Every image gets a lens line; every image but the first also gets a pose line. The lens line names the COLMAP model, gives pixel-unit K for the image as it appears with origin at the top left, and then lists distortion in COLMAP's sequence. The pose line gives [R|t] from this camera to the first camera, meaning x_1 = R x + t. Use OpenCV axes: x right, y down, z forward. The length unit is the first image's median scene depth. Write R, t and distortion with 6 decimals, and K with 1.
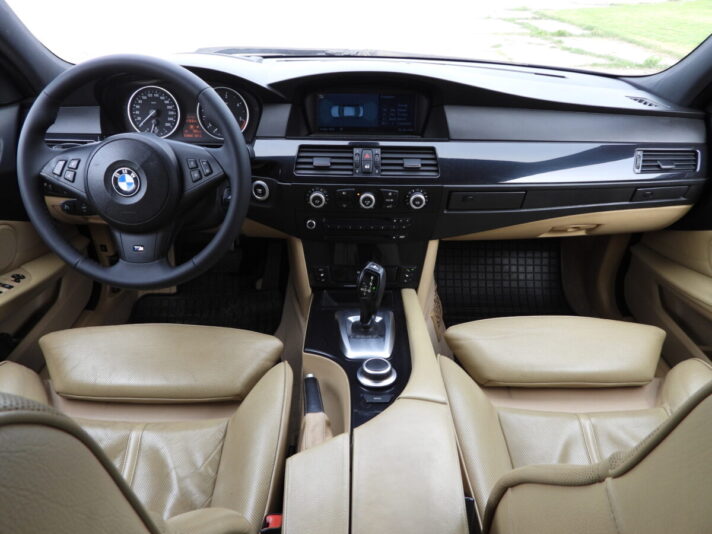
lens RADIAL K [[498.6, 0, 356.9], [0, 498.6, 266.2], [0, 0, 1]] dist [-0.033585, -0.000722]
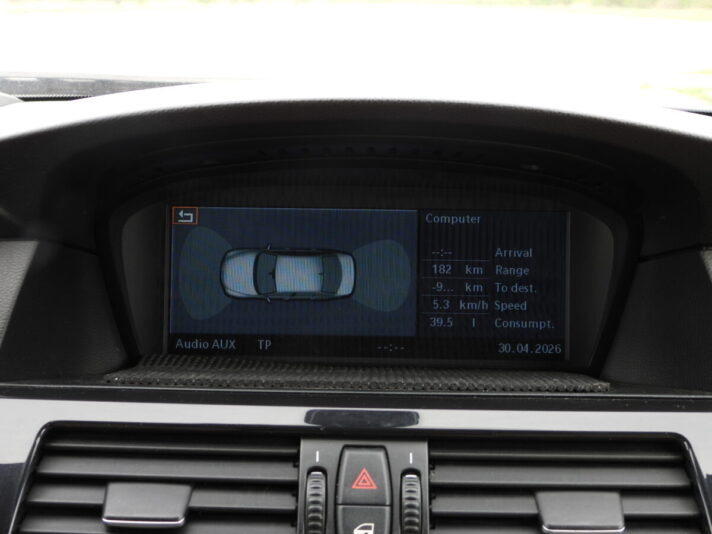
lens RADIAL K [[1143.7, 0, 354.5], [0, 1143.7, 267.2], [0, 0, 1]] dist [-0.084051, 0.000000]
pose [[0.999894, 0.005901, -0.013296, 0.022287], [-0.009707, 0.951406, -0.307788, -0.157816], [0.010833, 0.307884, 0.951362, 0.515466]]
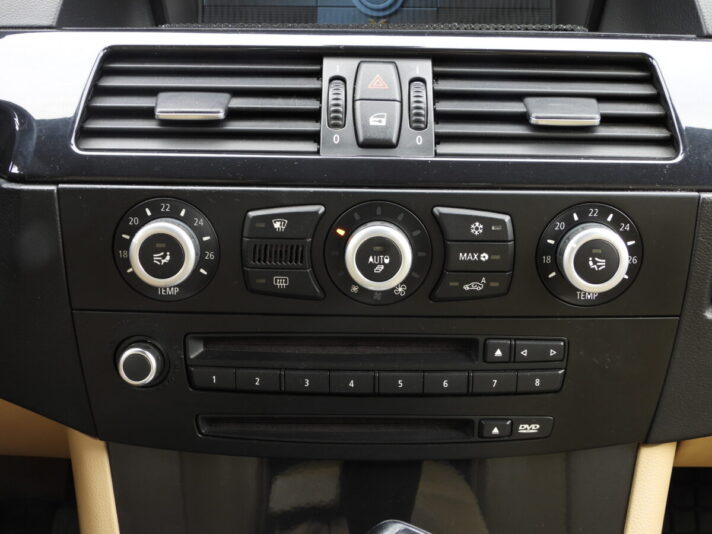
lens RADIAL K [[1143.7, 0, 356.5], [0, 1143.7, 267.0], [0, 0, 1]] dist [-0.084051, 0.000000]
pose [[0.999919, -0.001086, -0.012675, 0.017059], [-0.002808, 0.952939, -0.303149, 0.033751], [0.012407, 0.303160, 0.952859, 0.490722]]
